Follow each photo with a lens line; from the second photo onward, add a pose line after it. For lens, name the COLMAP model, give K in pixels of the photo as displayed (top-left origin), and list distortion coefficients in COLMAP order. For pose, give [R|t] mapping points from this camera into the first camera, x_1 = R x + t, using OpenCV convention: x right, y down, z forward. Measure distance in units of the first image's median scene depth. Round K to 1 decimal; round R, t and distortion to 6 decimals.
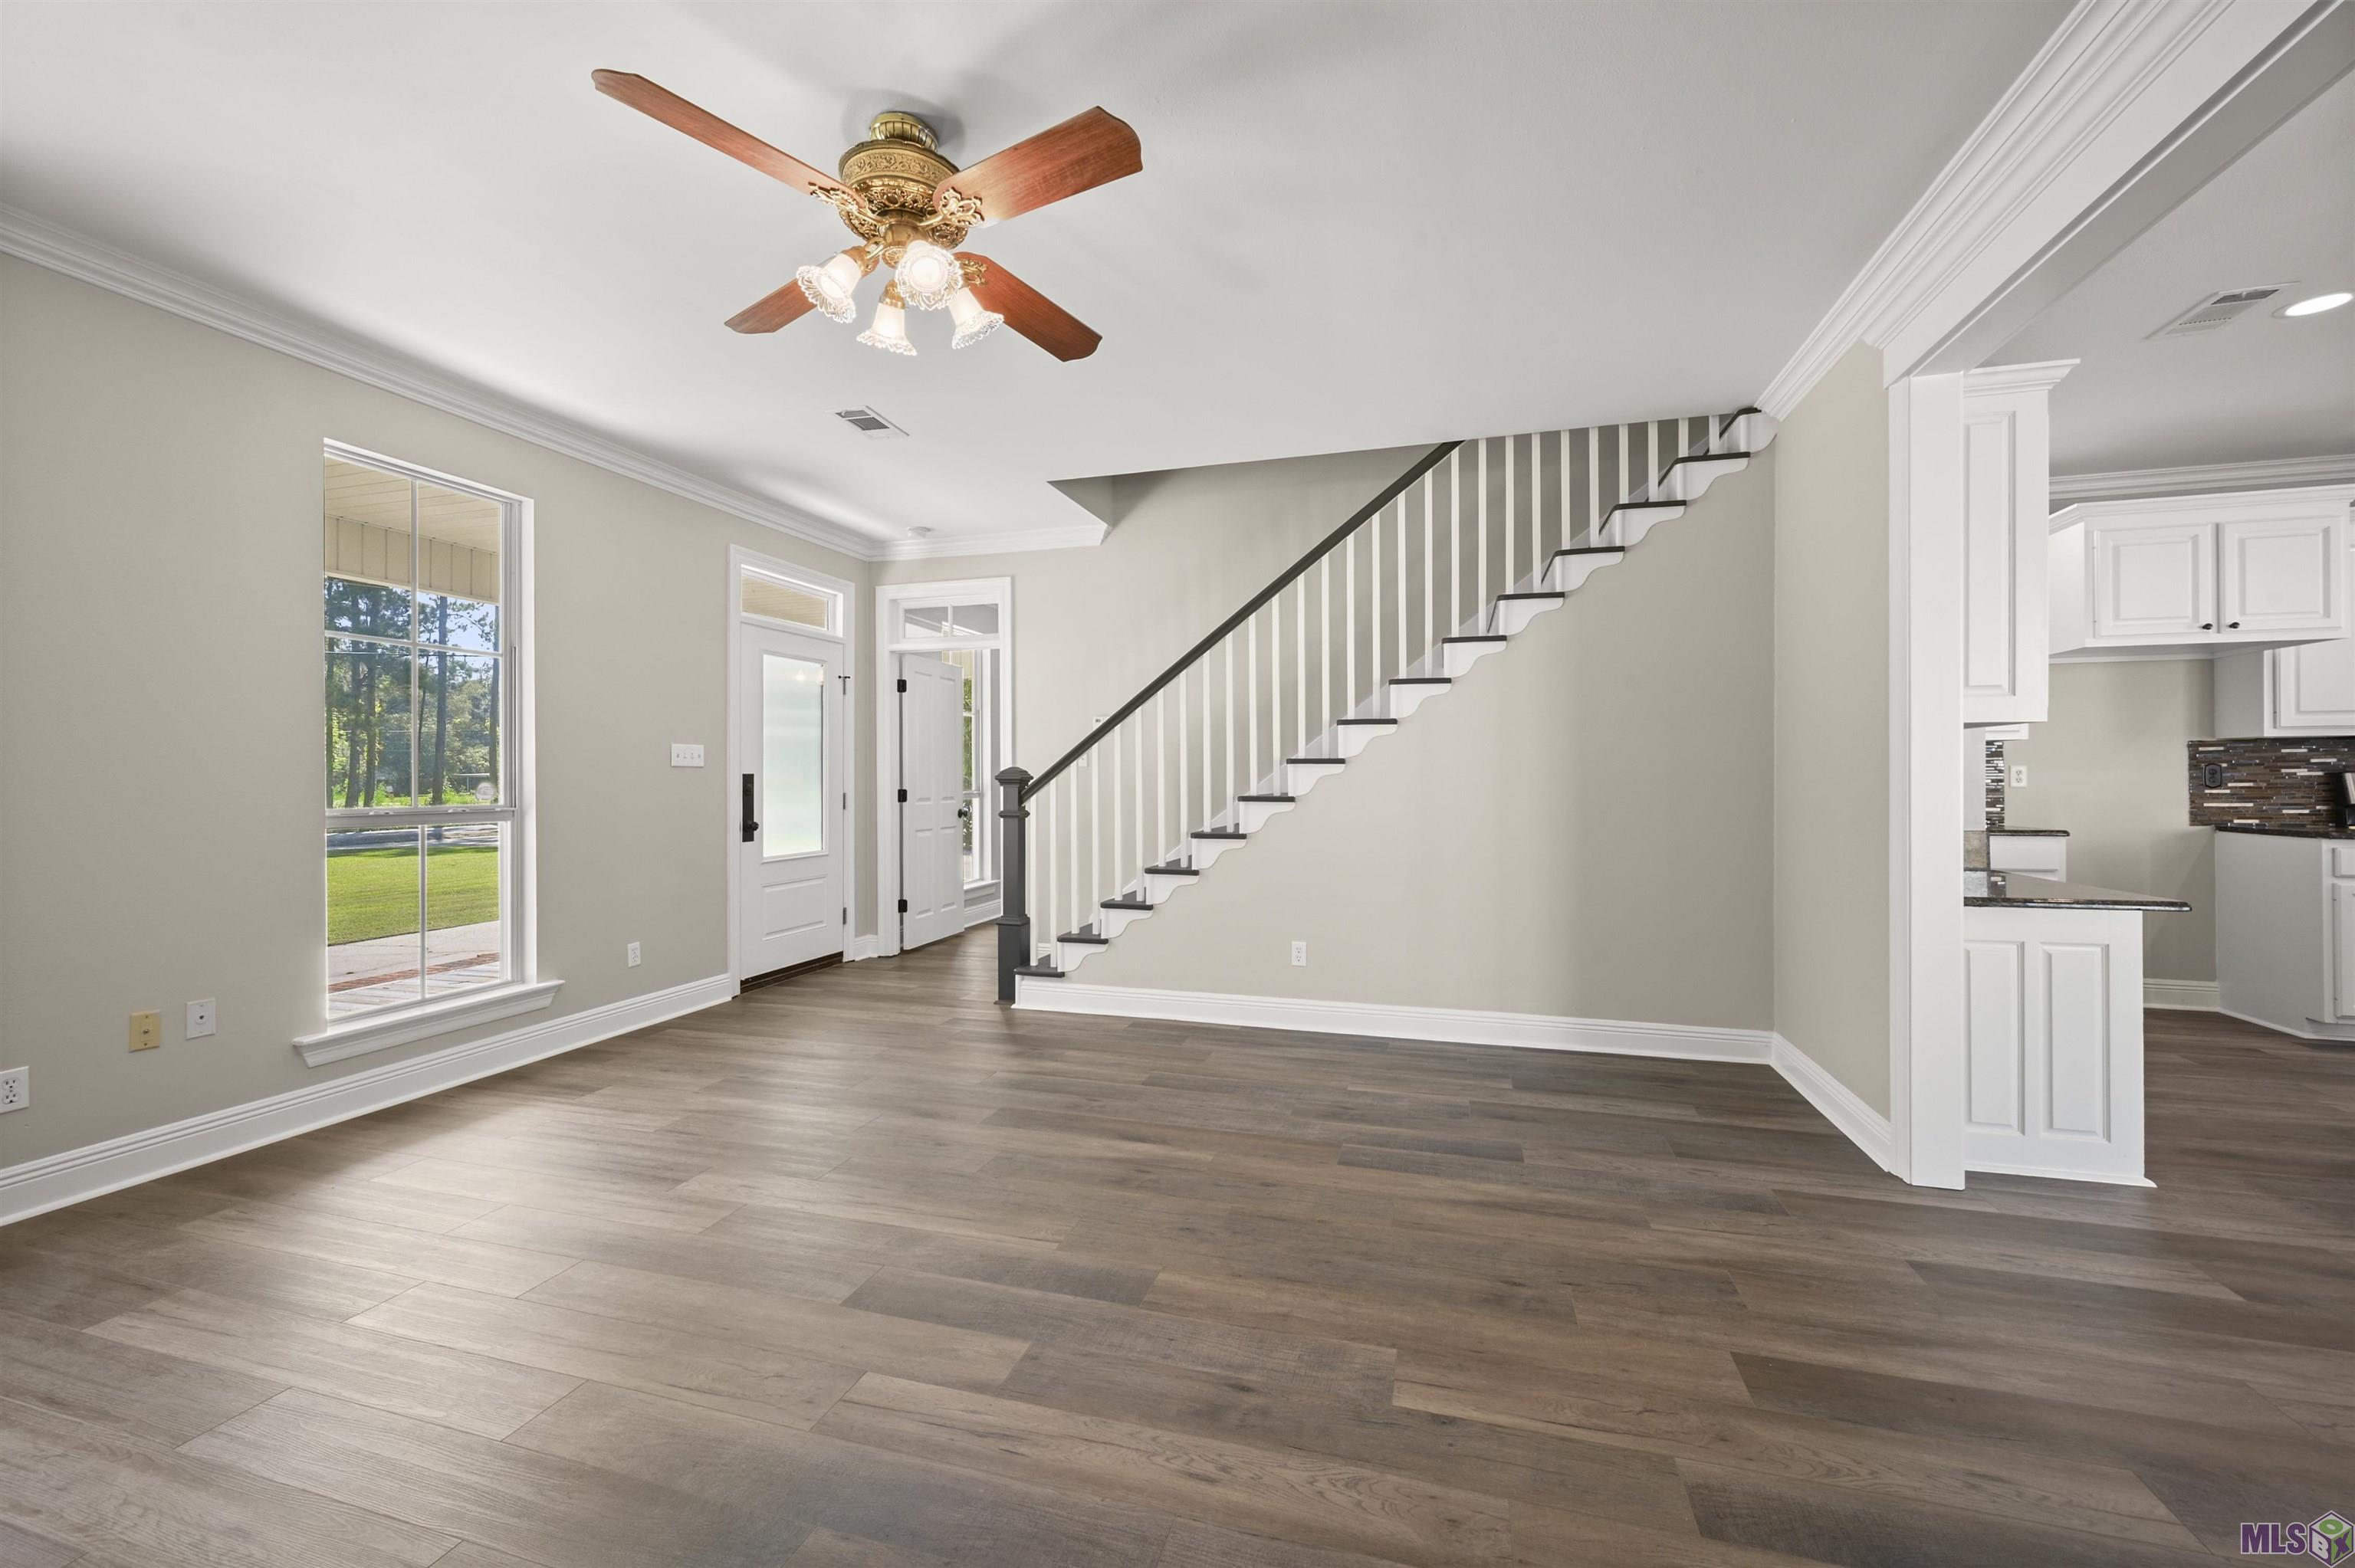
lens RADIAL K [[929.5, 0, 1177.5], [0, 929.5, 784.0], [0, 0, 1]] dist [0.000188, -0.000035]
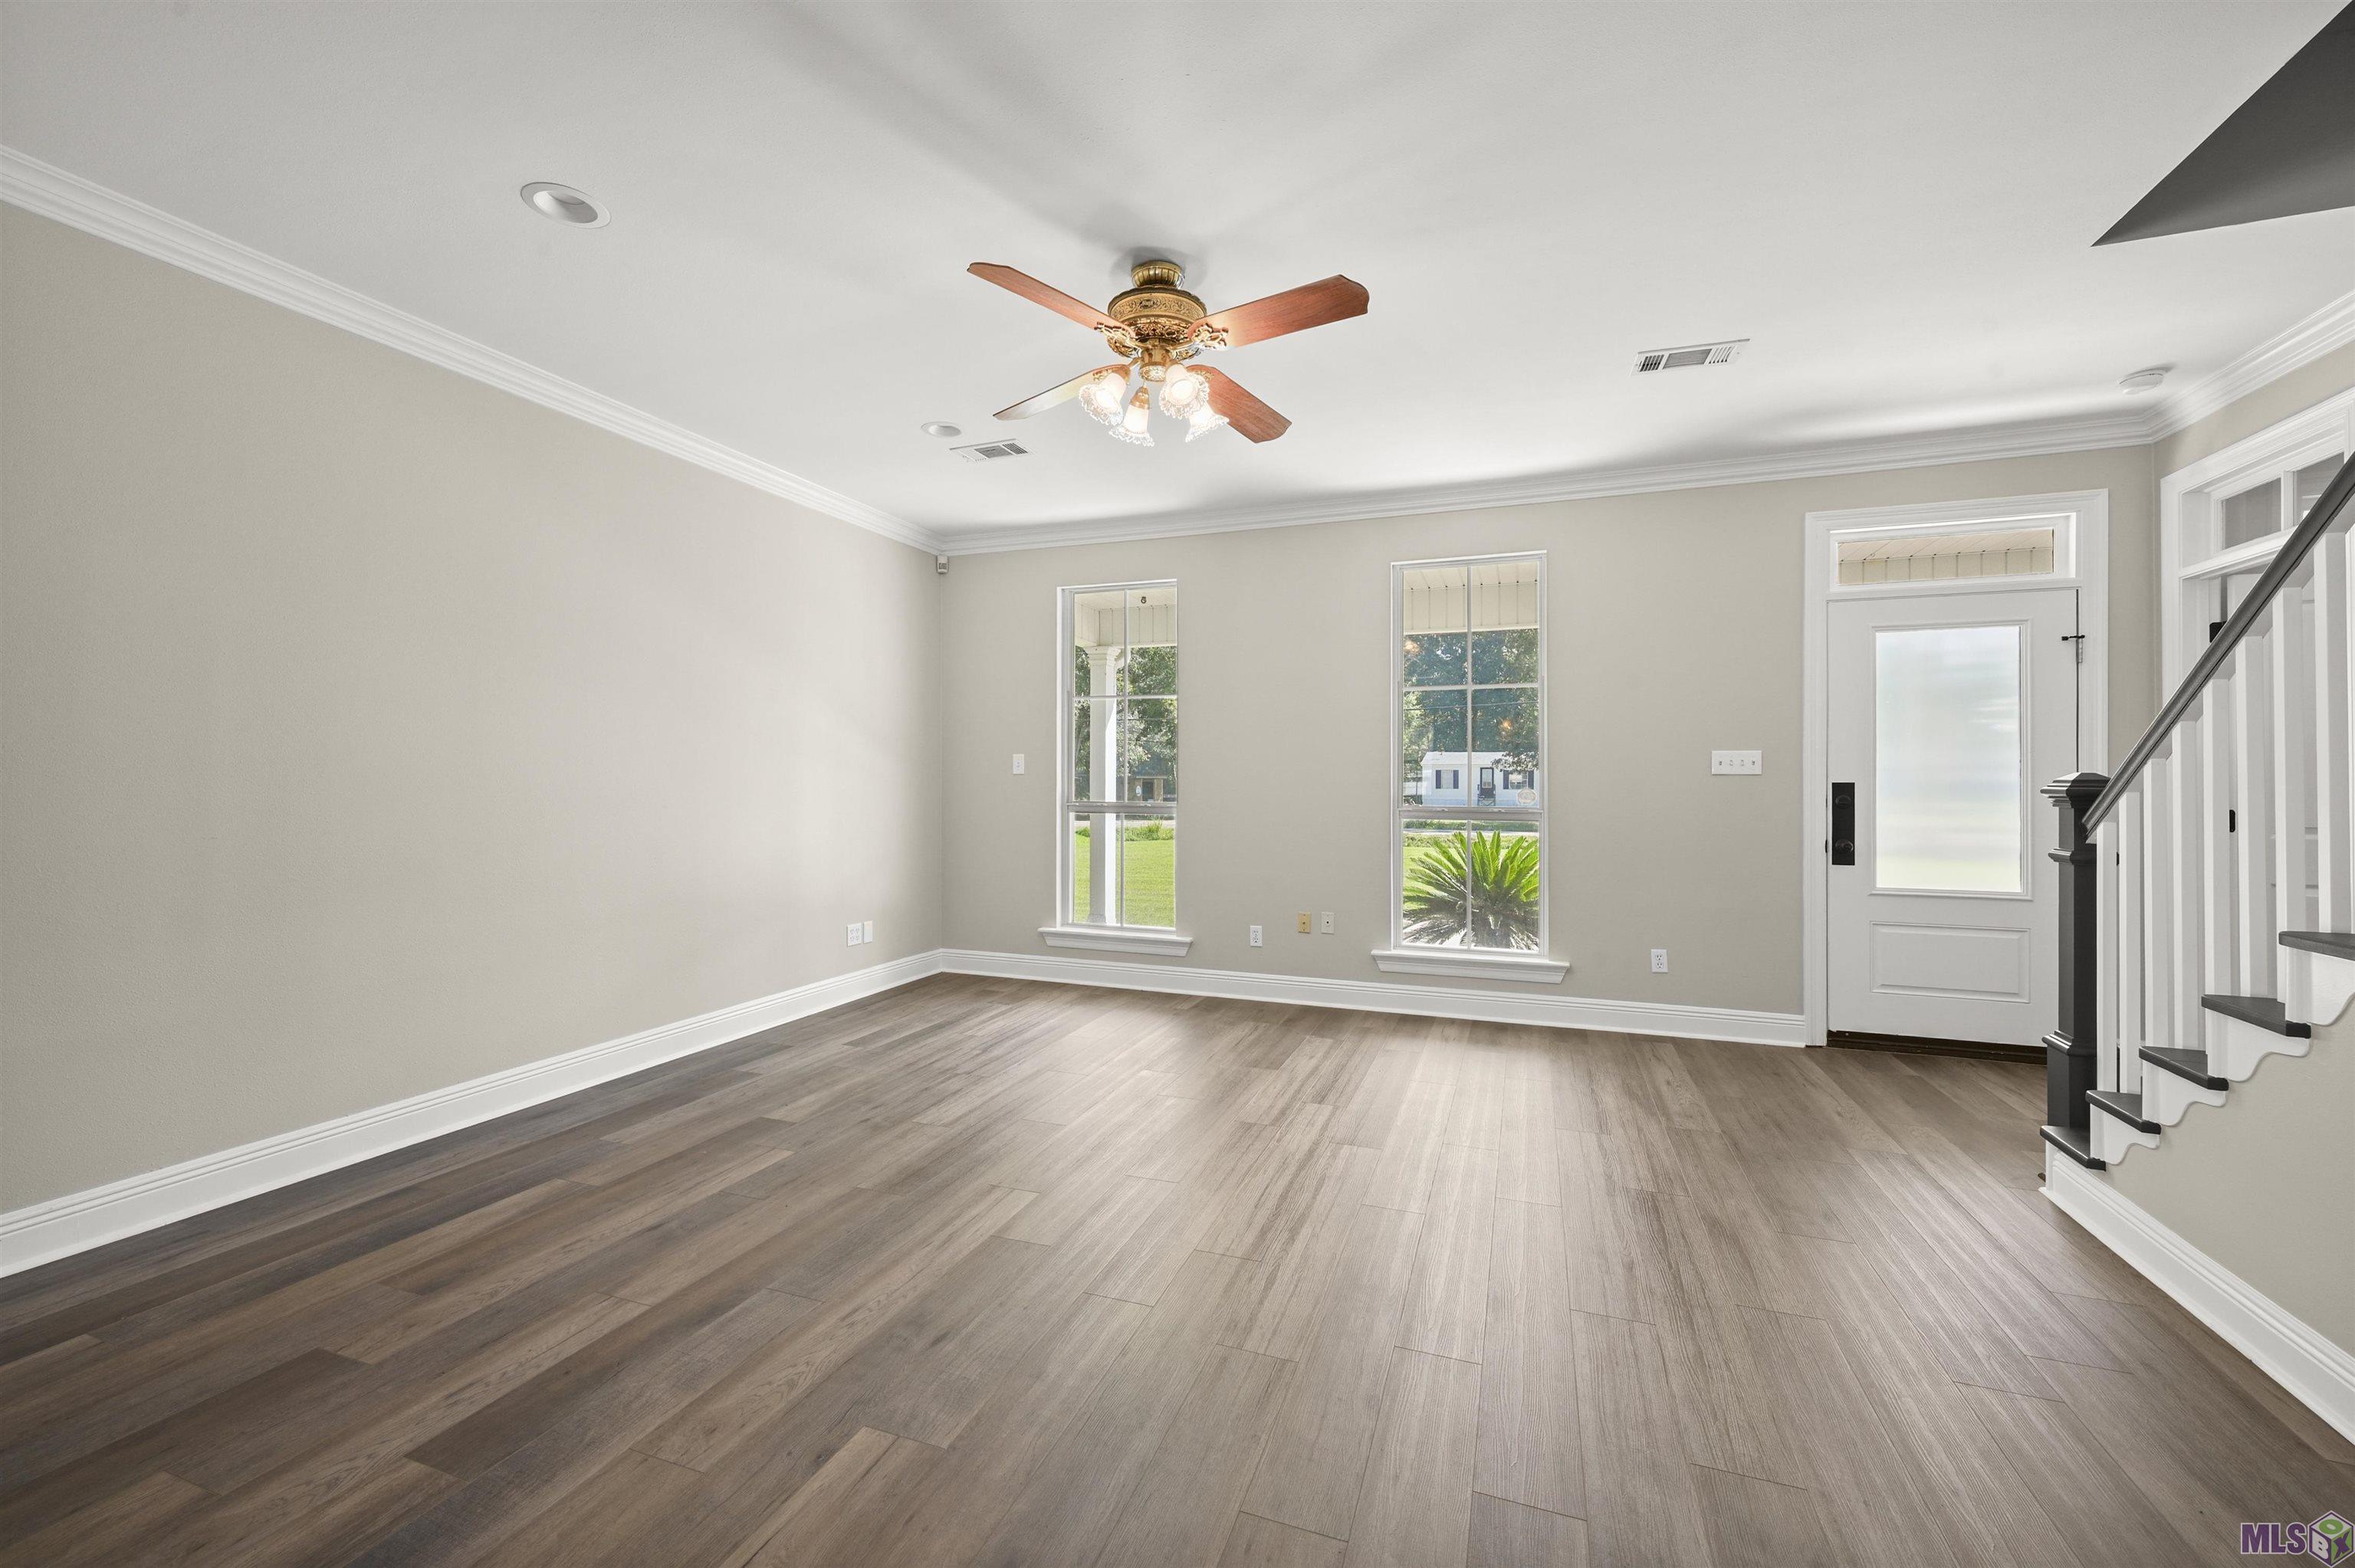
lens RADIAL K [[942.9, 0, 1179.8], [0, 942.9, 779.8], [0, 0, 1]] dist [-0.000736, 0.000040]
pose [[-0.061623, 0.000900, -0.998099, 0.430000], [-0.009686, 0.999952, 0.001500, -0.009513], [0.998053, 0.009760, -0.061611, 0.493066]]
